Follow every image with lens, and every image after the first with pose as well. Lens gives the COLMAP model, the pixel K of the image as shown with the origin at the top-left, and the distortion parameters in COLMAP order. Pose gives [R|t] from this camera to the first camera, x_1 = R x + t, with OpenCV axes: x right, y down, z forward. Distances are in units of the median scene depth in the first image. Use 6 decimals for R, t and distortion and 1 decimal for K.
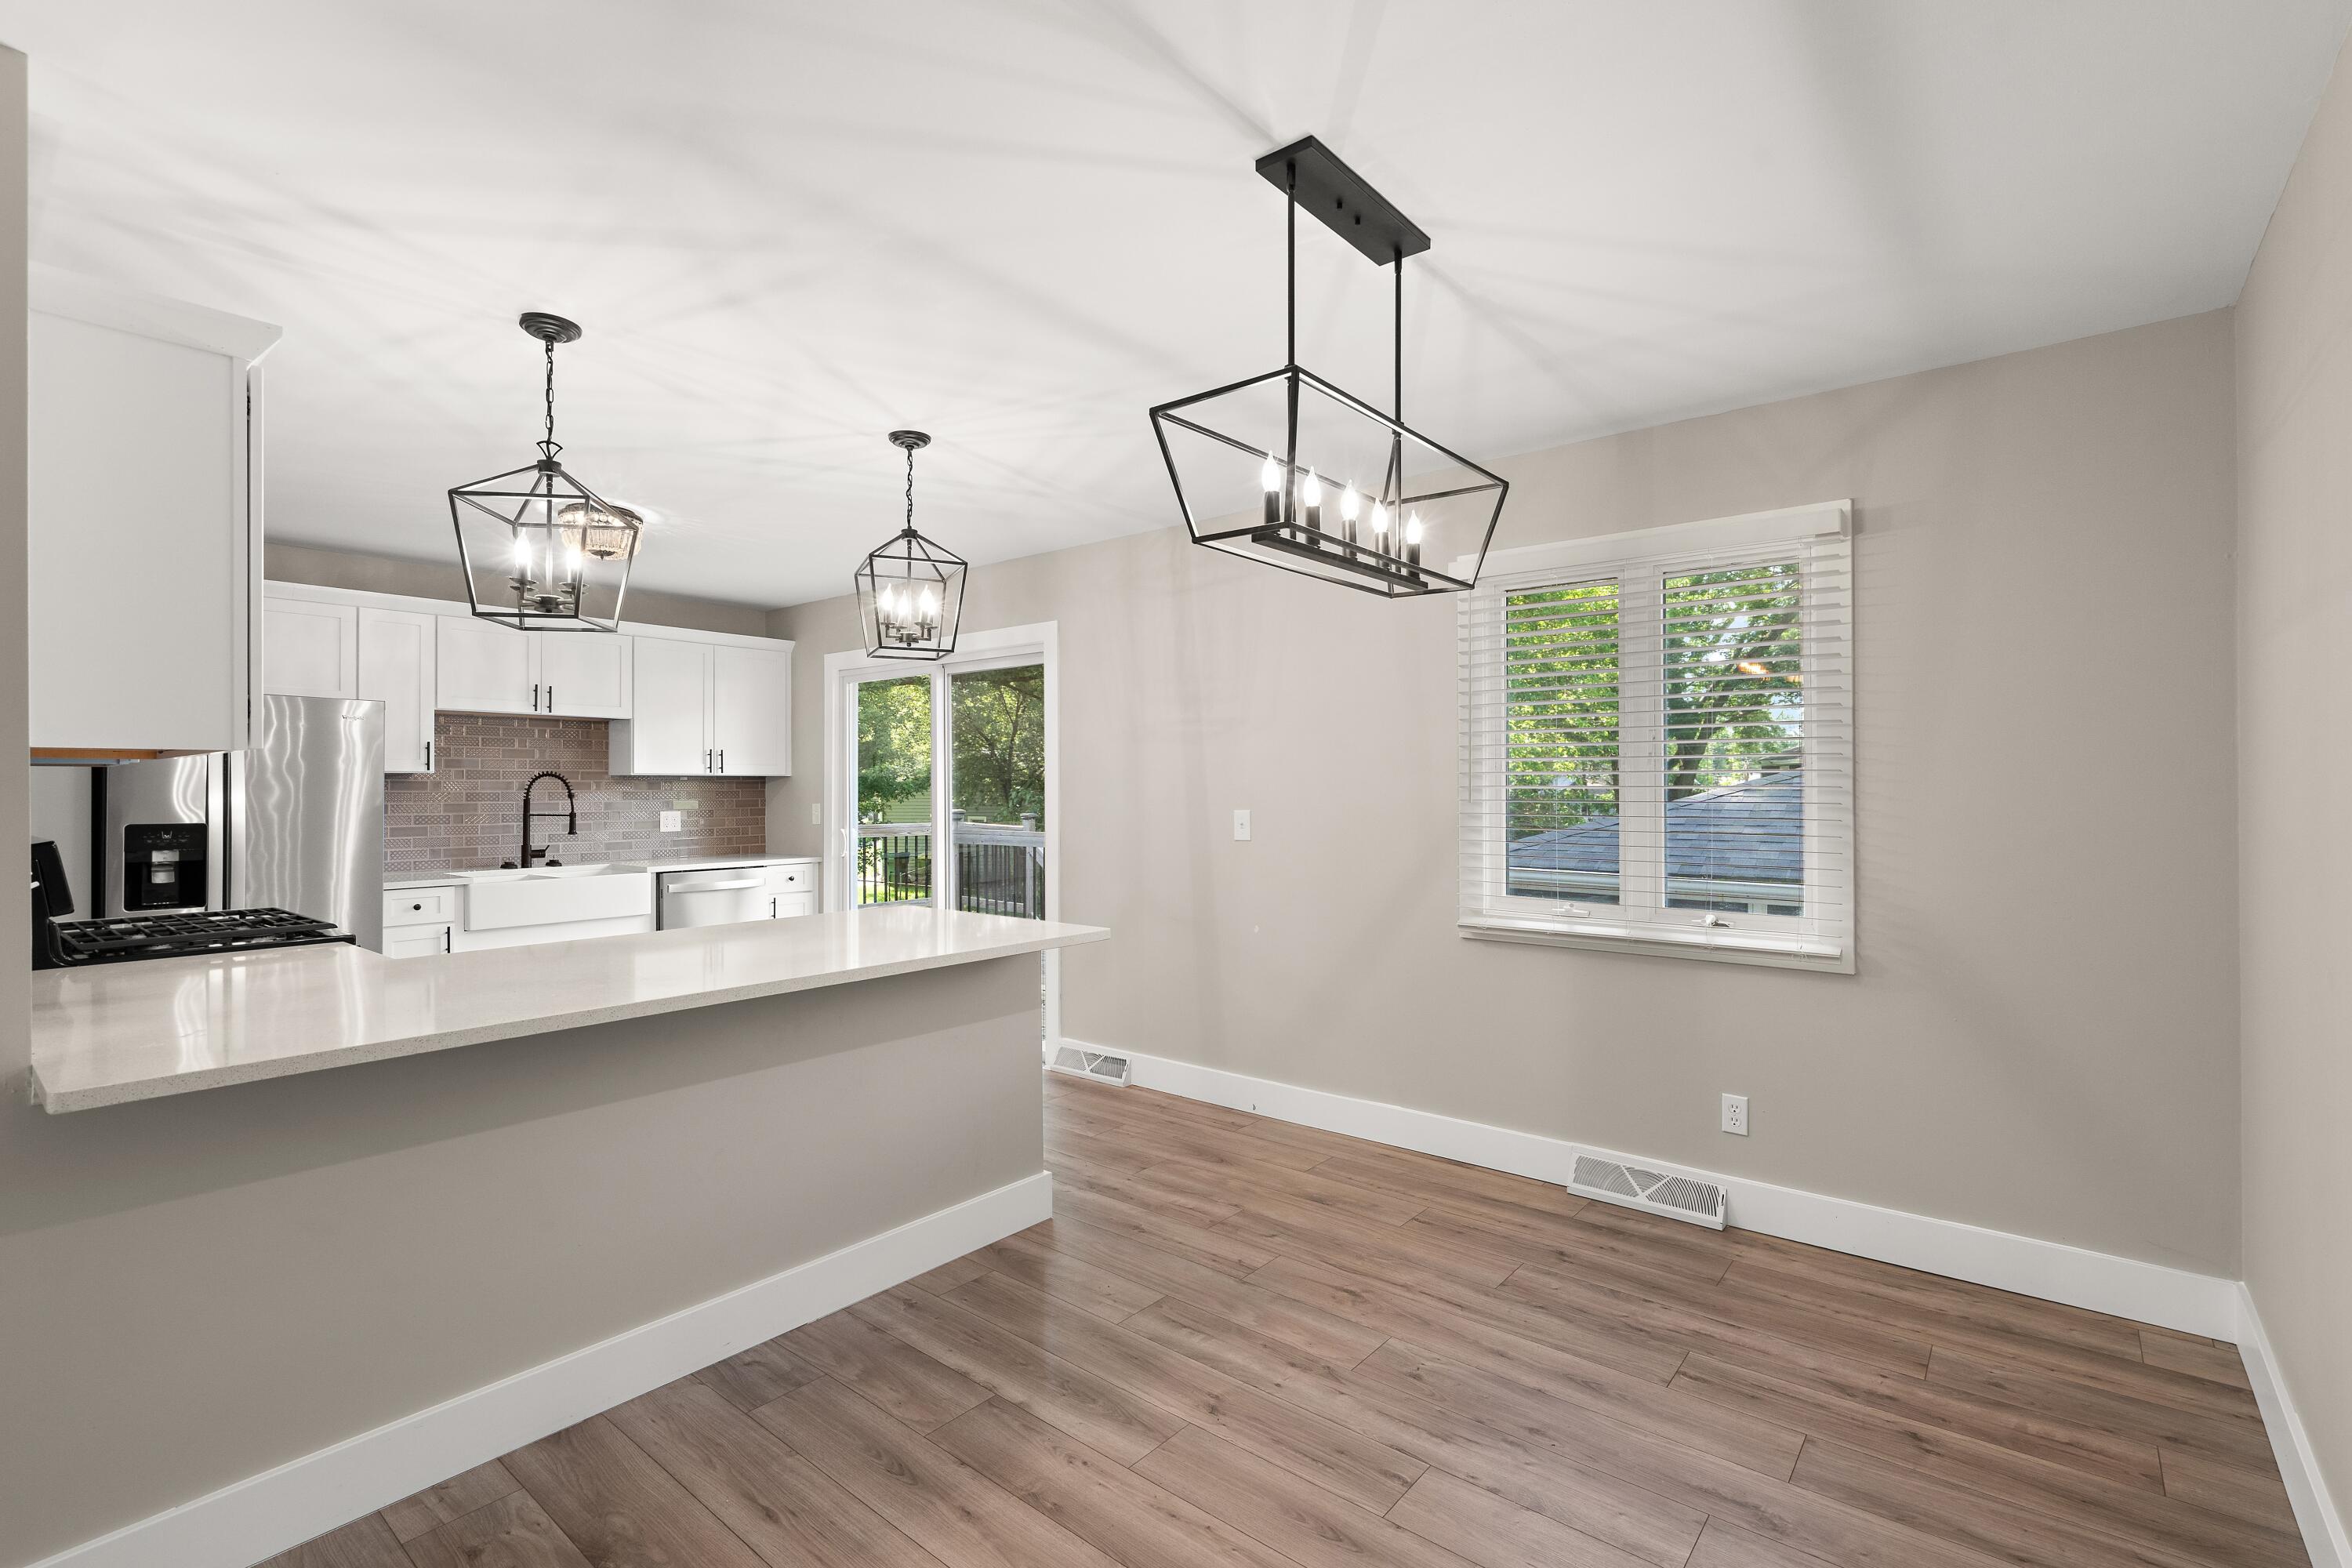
lens RADIAL K [[1059.2, 0, 1174.4], [0, 1059.2, 779.3], [0, 0, 1]] dist [-0.001966, 0.000503]
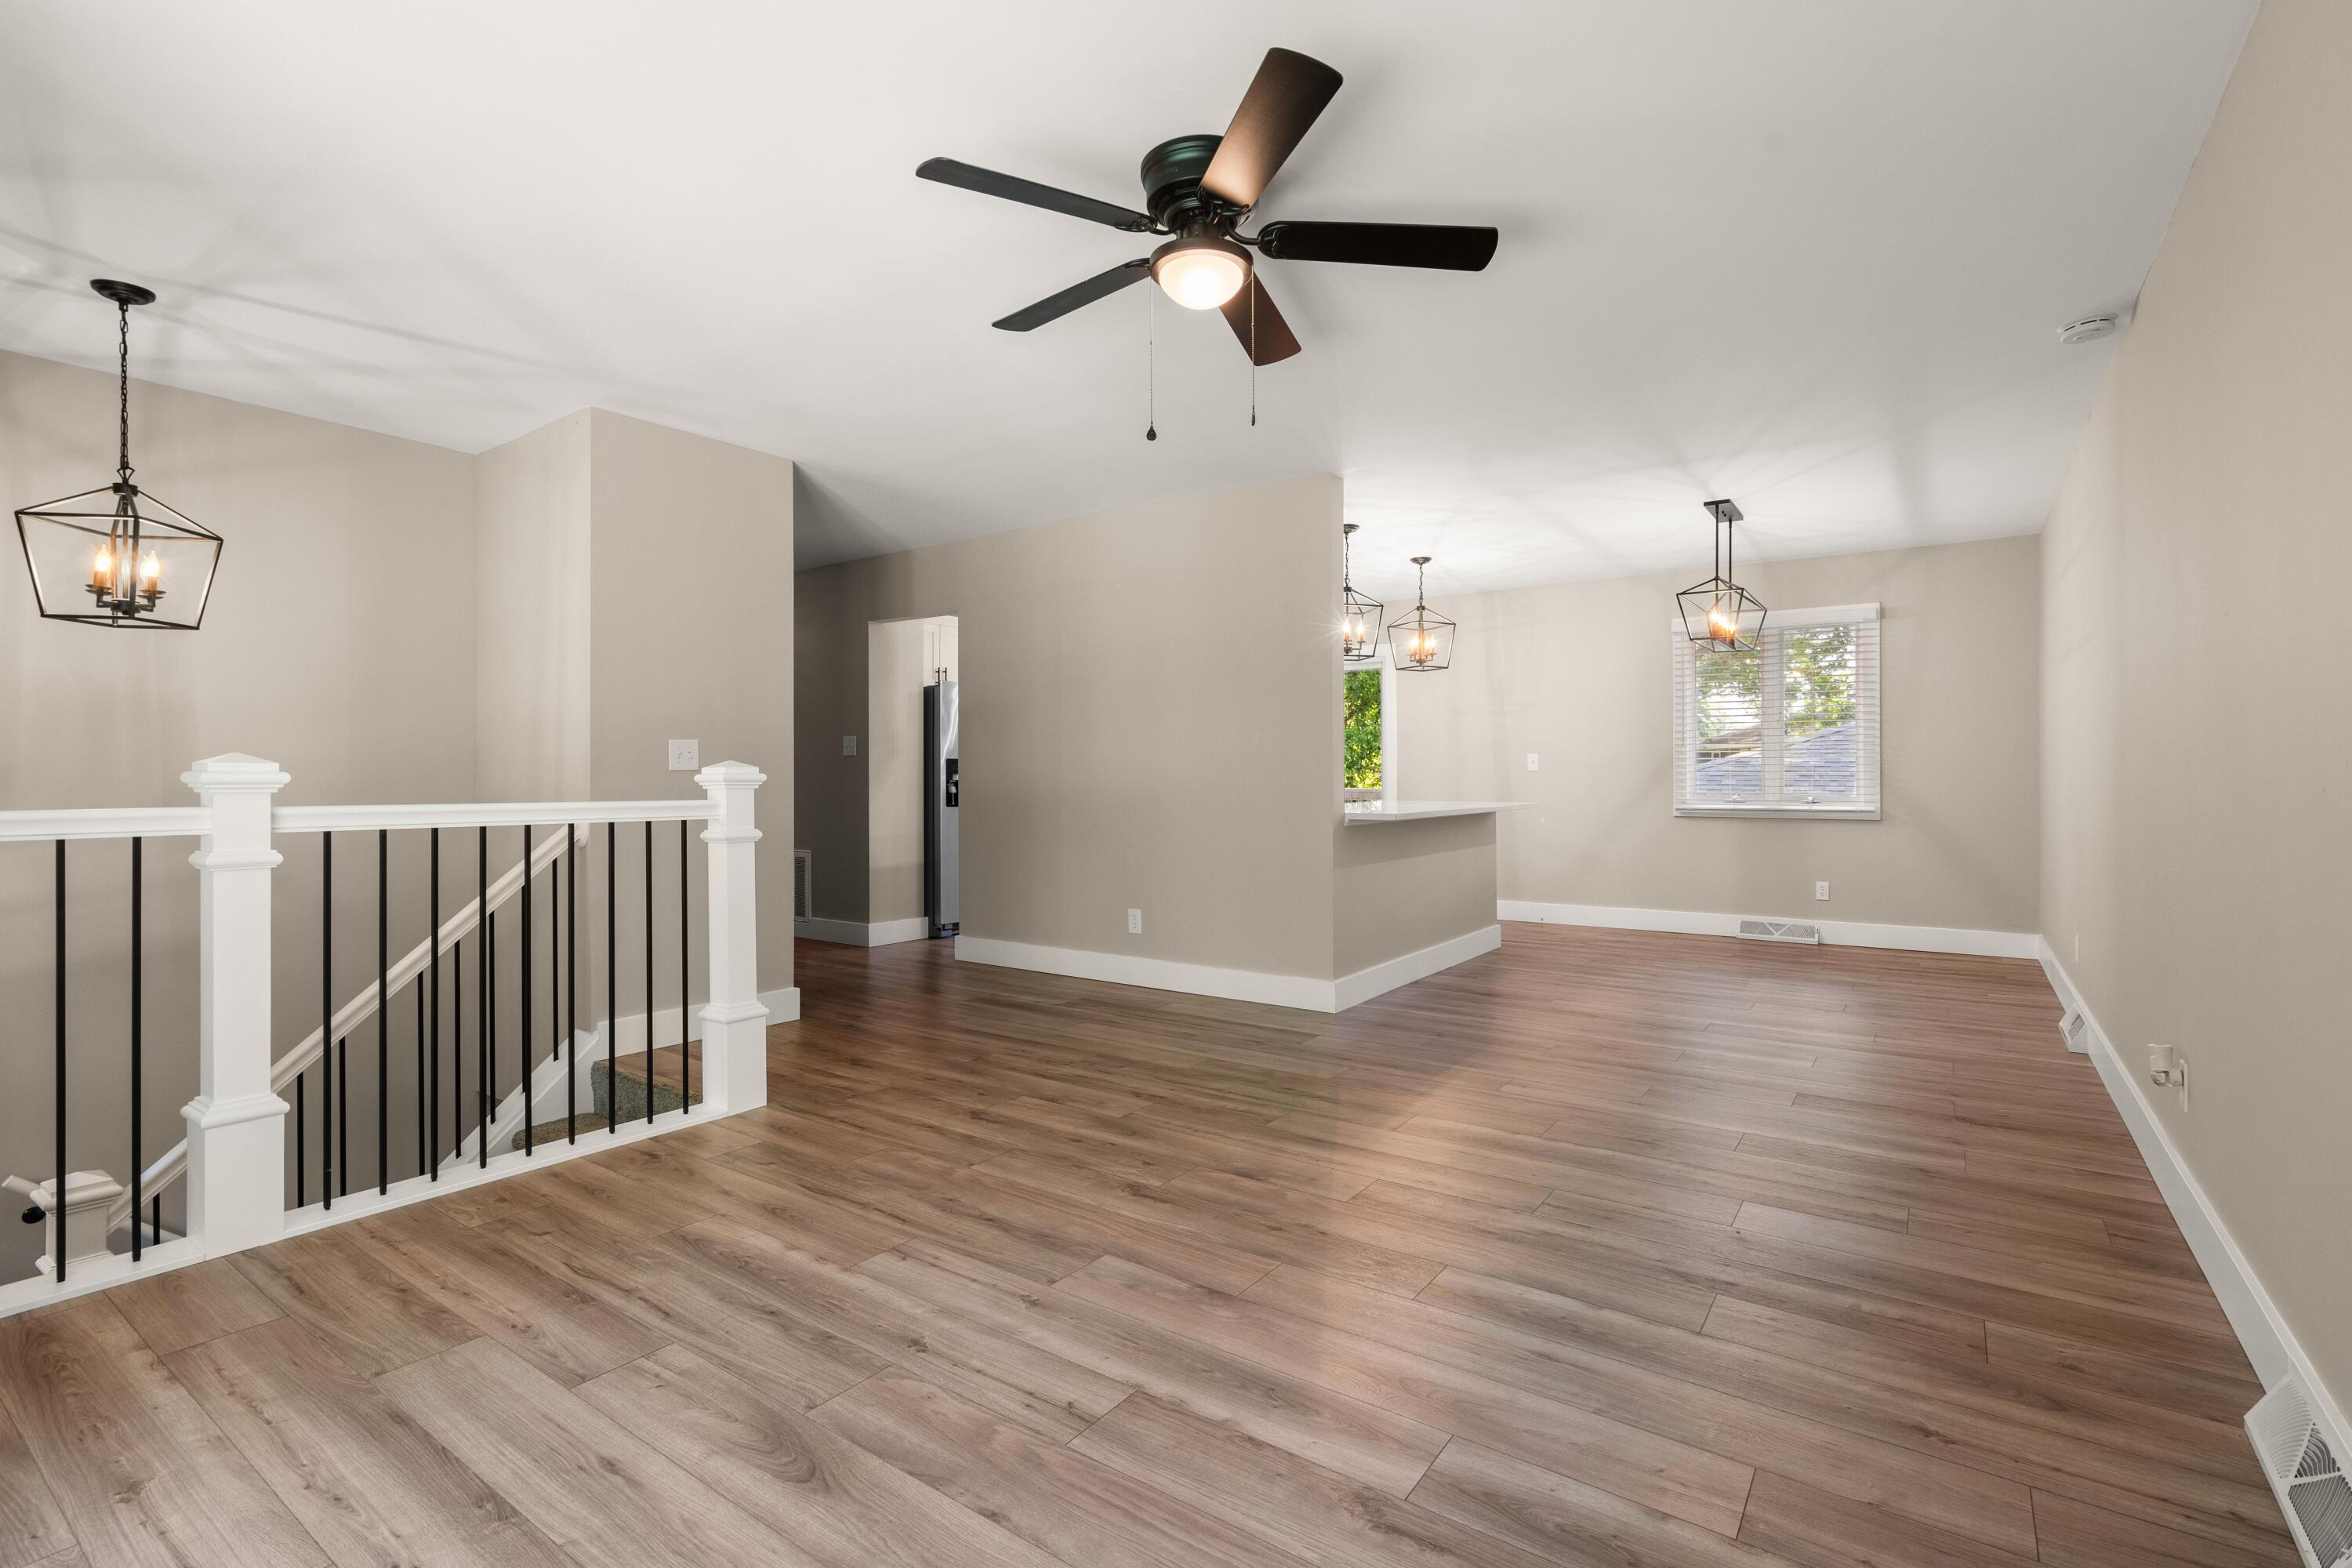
lens RADIAL K [[1083.9, 0, 1168.9], [0, 1083.9, 774.2], [0, 0, 1]] dist [-0.008096, -0.000038]
pose [[0.997756, 0.000665, 0.066947, -0.923280], [-0.001162, 0.999972, 0.007372, 0.070379], [-0.066940, -0.007433, 0.997729, -1.069238]]
